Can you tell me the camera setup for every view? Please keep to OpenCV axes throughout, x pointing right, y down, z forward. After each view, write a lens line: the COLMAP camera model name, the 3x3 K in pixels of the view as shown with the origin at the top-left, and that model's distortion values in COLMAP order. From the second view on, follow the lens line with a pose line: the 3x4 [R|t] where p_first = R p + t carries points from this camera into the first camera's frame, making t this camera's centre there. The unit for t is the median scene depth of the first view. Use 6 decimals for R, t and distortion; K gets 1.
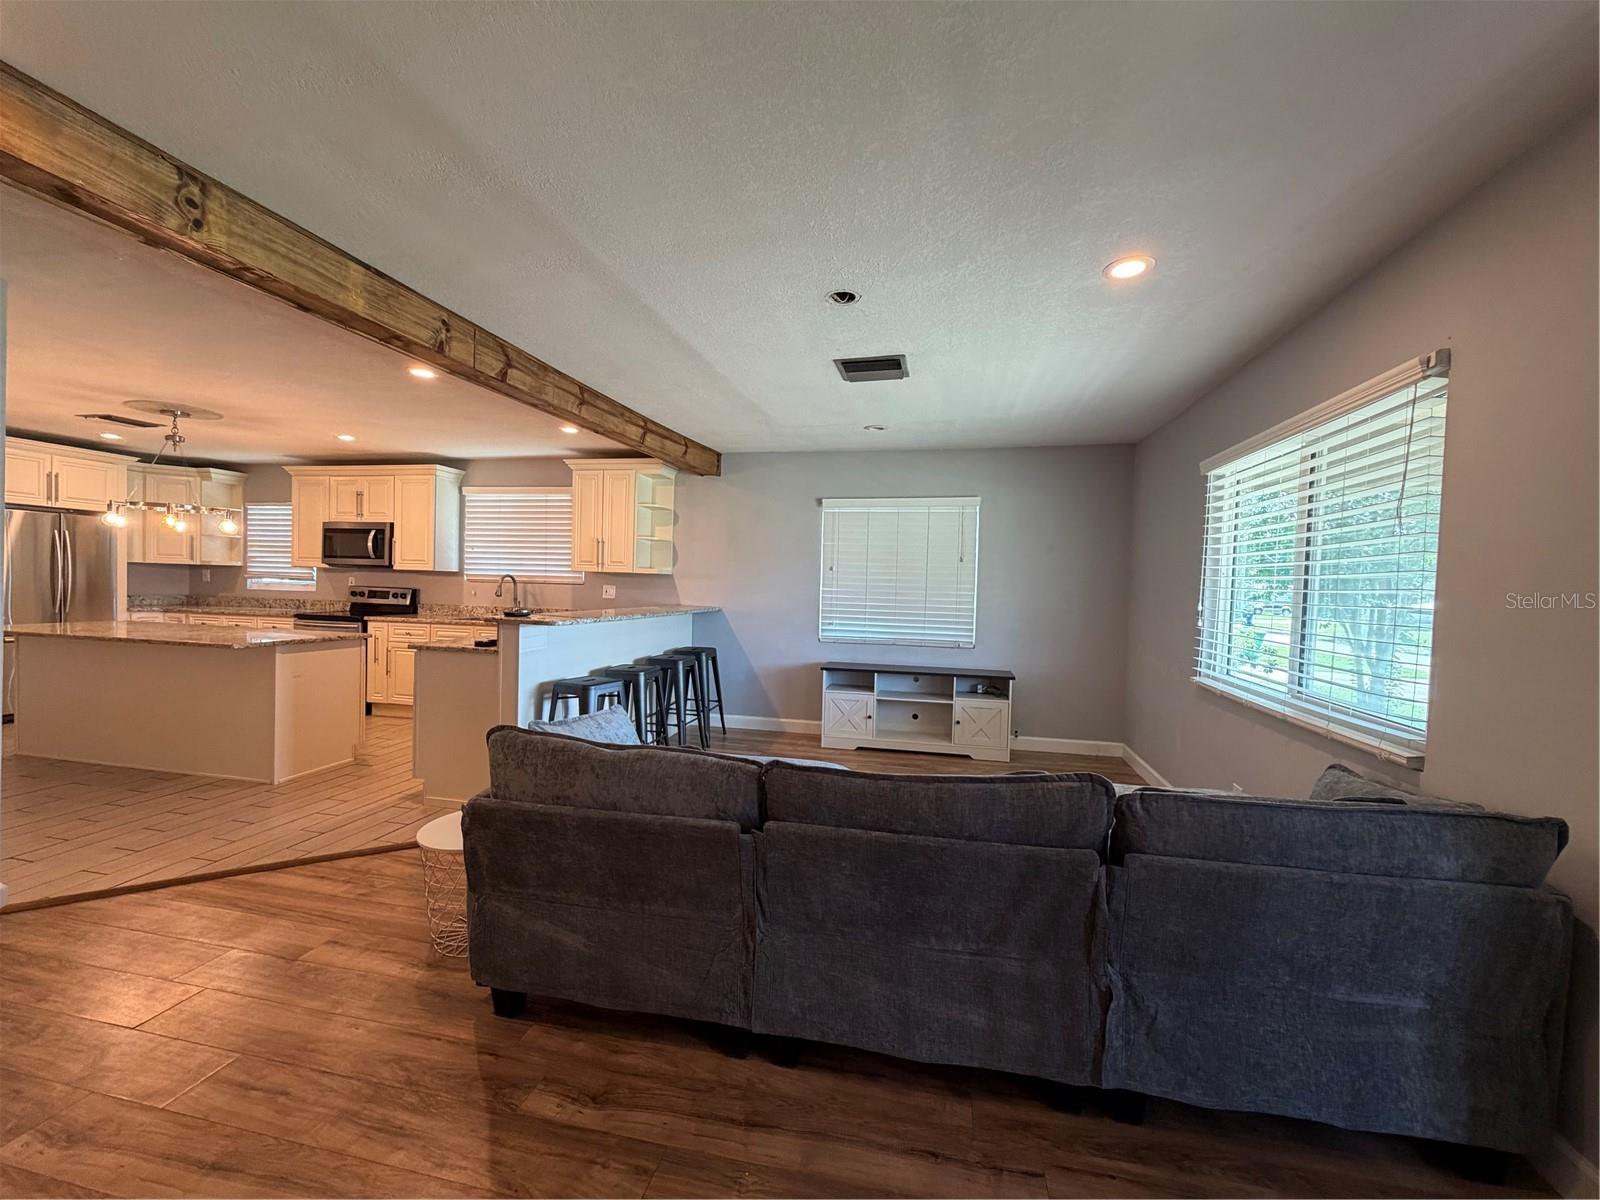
lens RADIAL K [[638.8, 0, 803.4], [0, 638.8, 602.7], [0, 0, 1]] dist [0.000879, 0.000224]
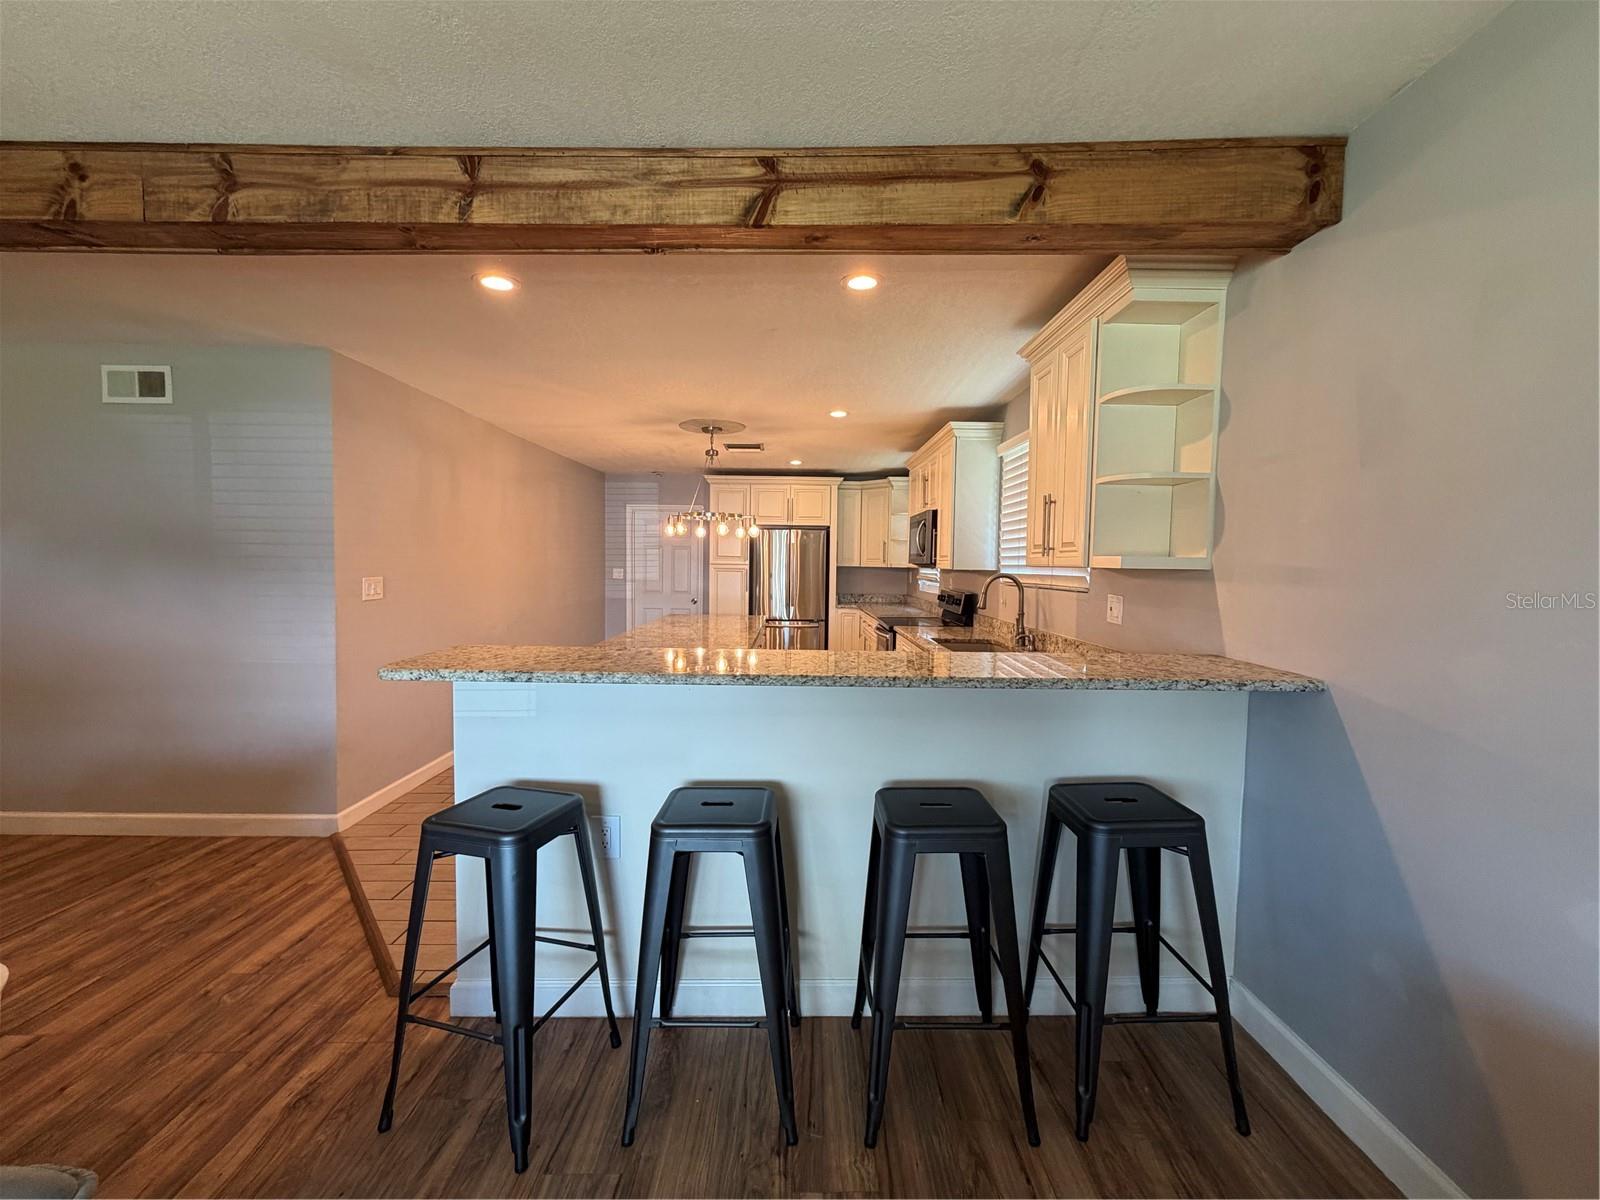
lens RADIAL K [[637.6, 0, 802.6], [0, 637.6, 599.8], [0, 0, 1]] dist [-0.001063, 0.000736]
pose [[0.227212, 0.030865, -0.973356, 0.106178], [-0.036345, 0.999070, 0.023197, -0.031239], [0.973167, 0.030106, 0.228122, 0.788649]]
